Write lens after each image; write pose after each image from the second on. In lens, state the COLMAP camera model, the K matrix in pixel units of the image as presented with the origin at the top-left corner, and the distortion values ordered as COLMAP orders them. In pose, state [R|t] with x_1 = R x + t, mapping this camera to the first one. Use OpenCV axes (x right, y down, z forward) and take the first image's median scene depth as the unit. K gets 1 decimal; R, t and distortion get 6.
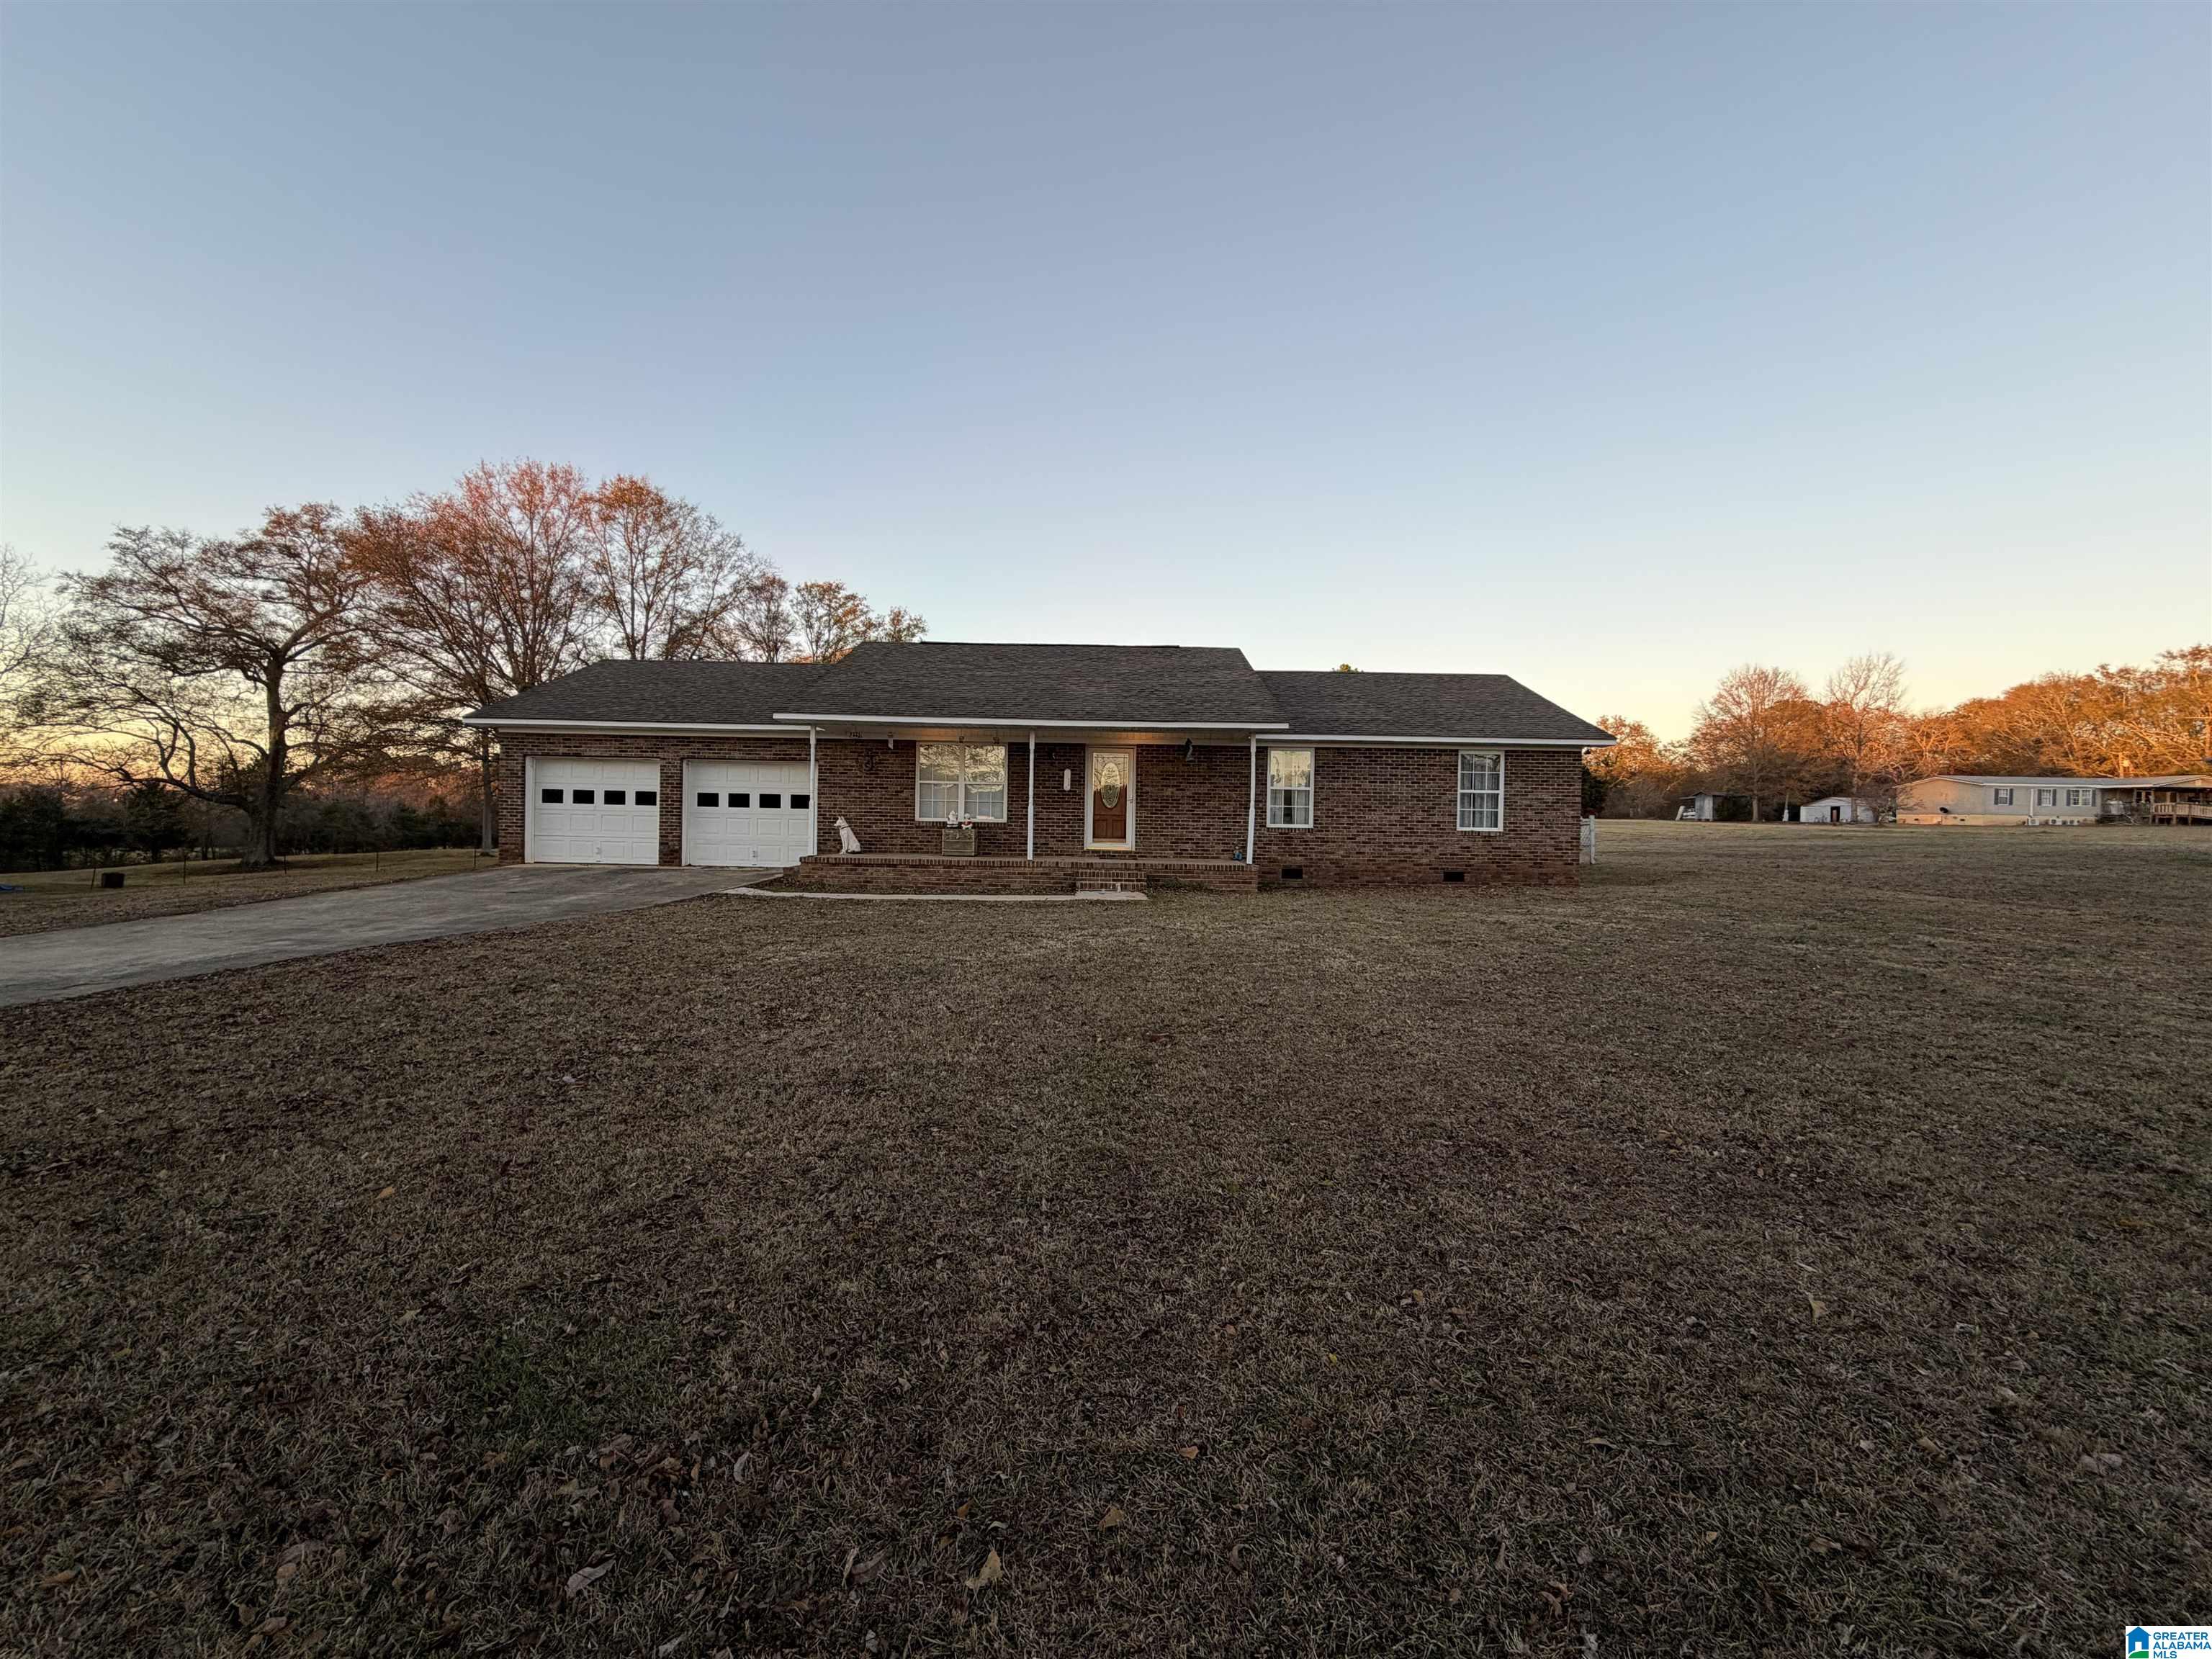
lens RADIAL K [[883.3, 0, 1109.0], [0, 883.3, 825.8], [0, 0, 1]] dist [-0.001314, 0.000651]
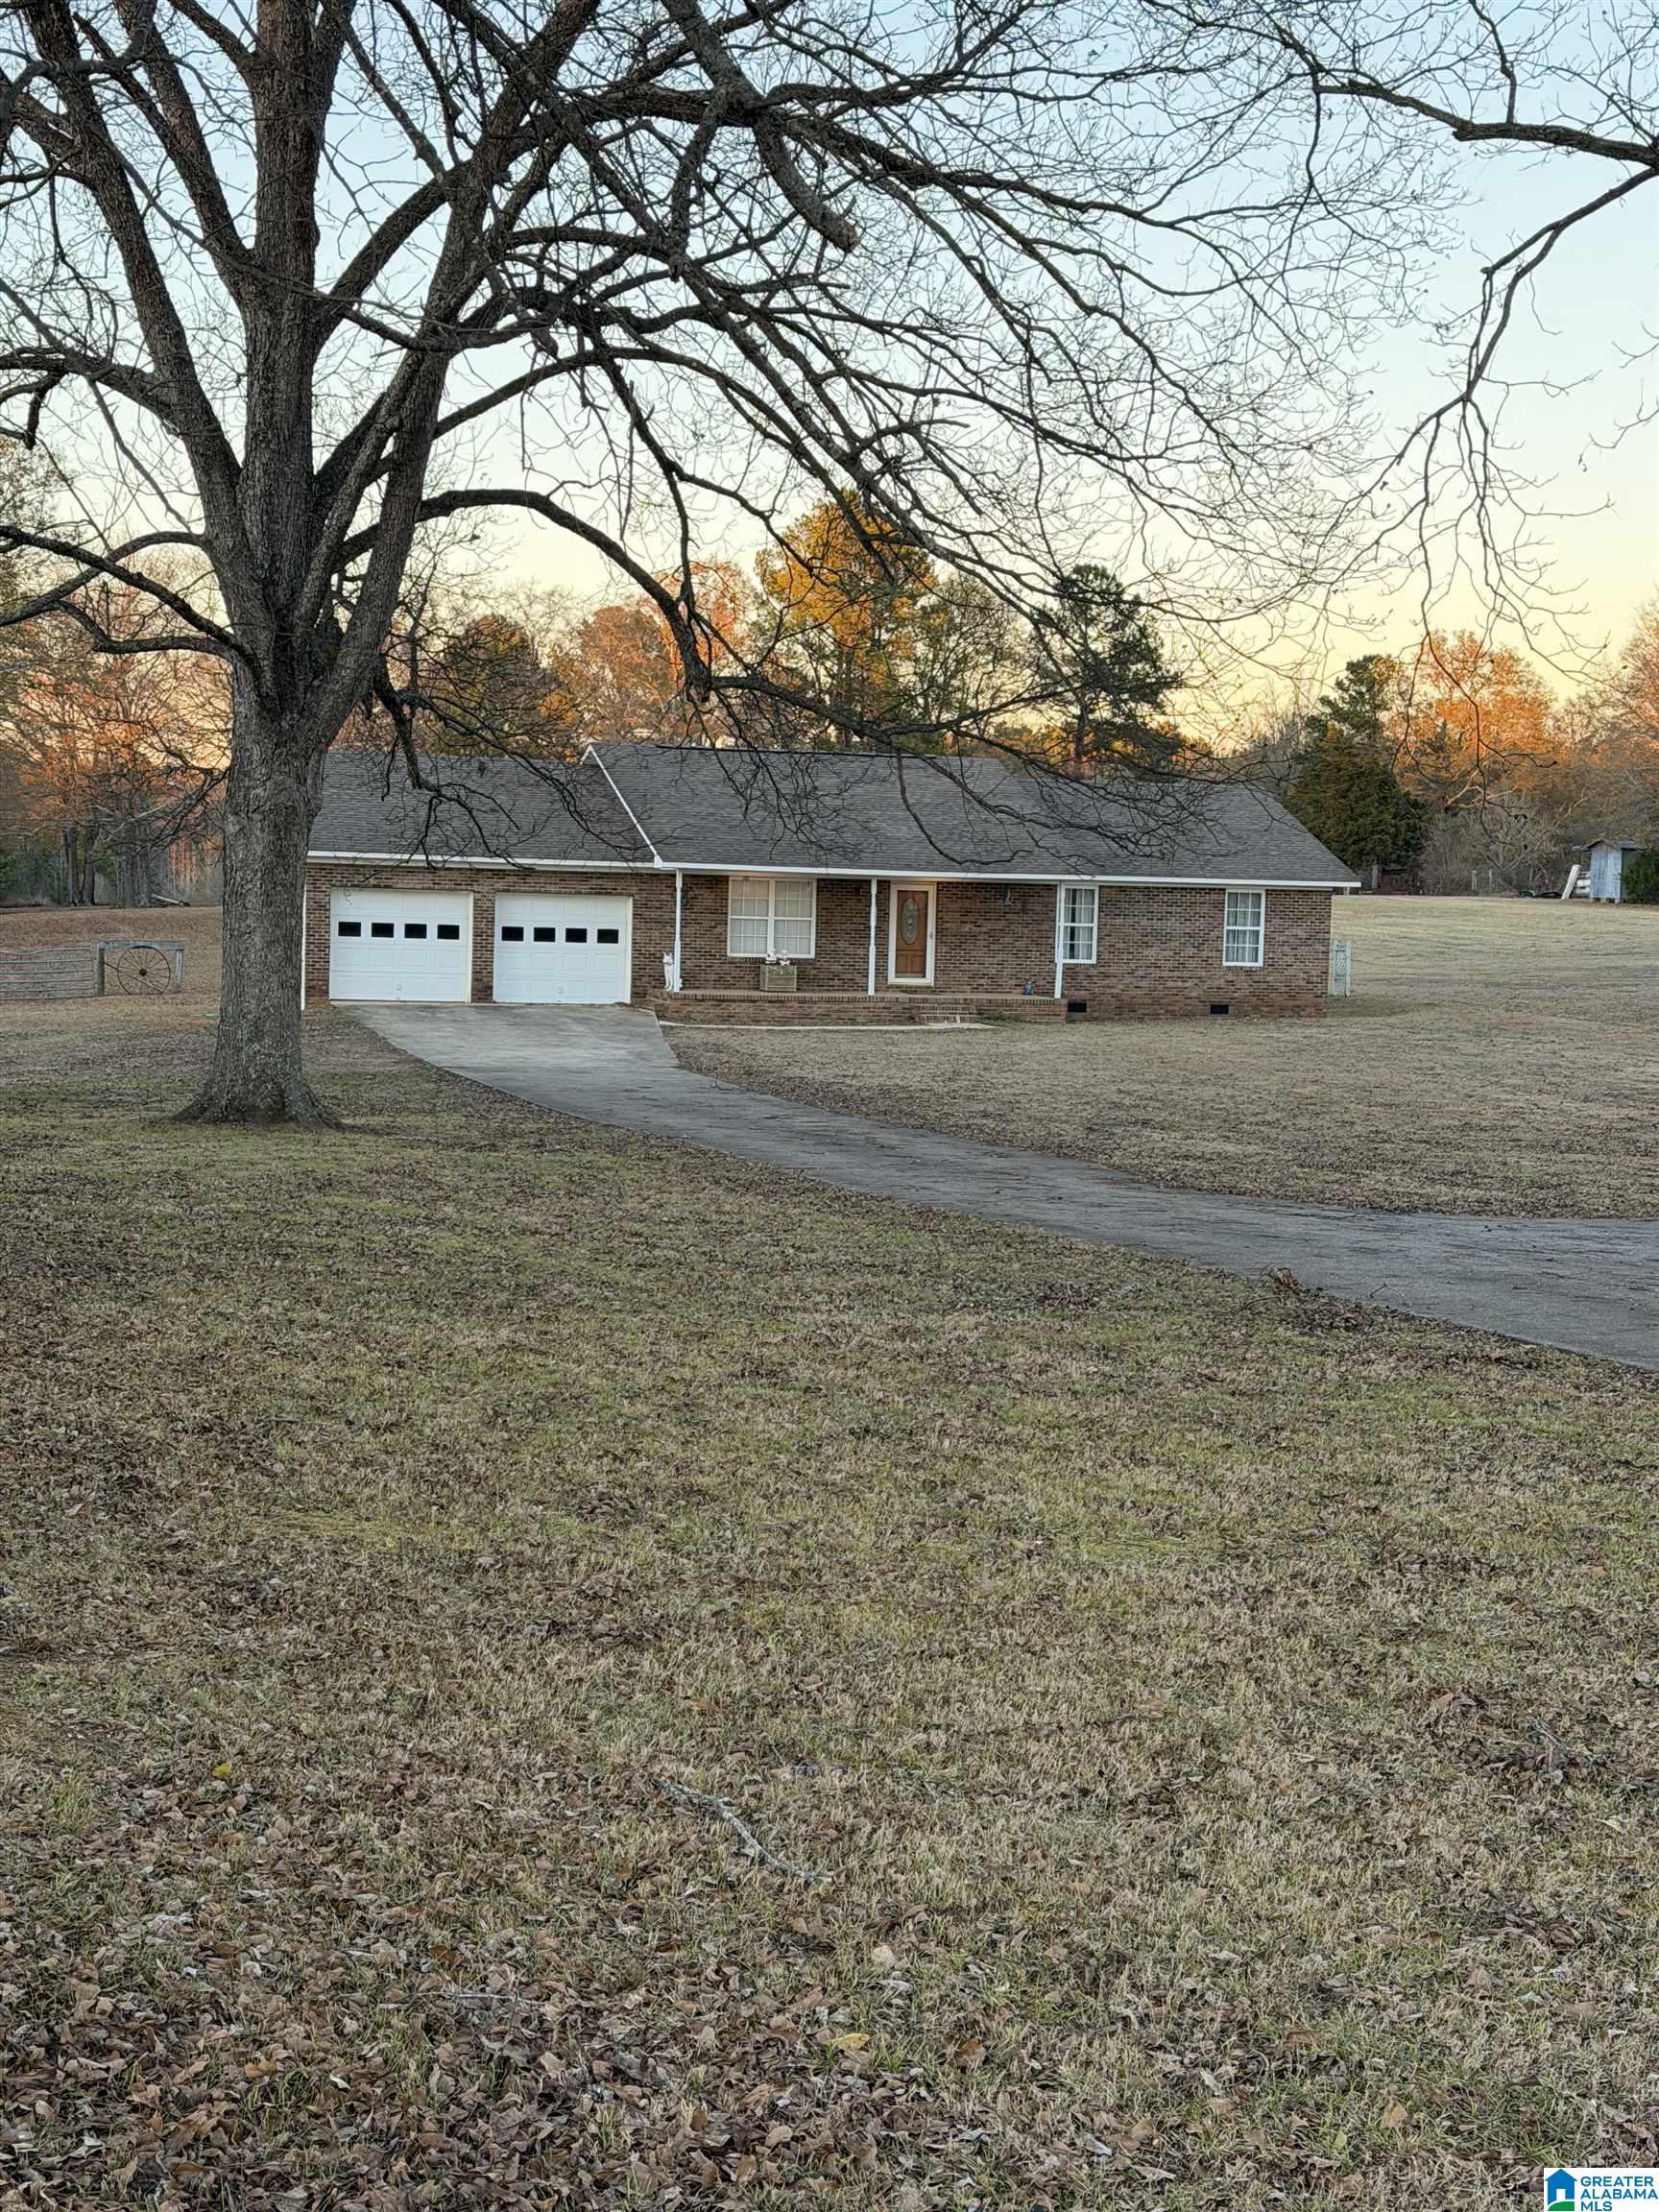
lens RADIAL K [[3040.9, 0, 829.5], [0, 3040.9, 1106.0], [0, 0, 1]] dist [0.167161, -0.285743]
pose [[0.952908, -0.014907, 0.302893, -1.153908], [-0.008820, 0.997006, 0.076815, -0.102314], [-0.303131, -0.075869, 0.949924, -2.320369]]
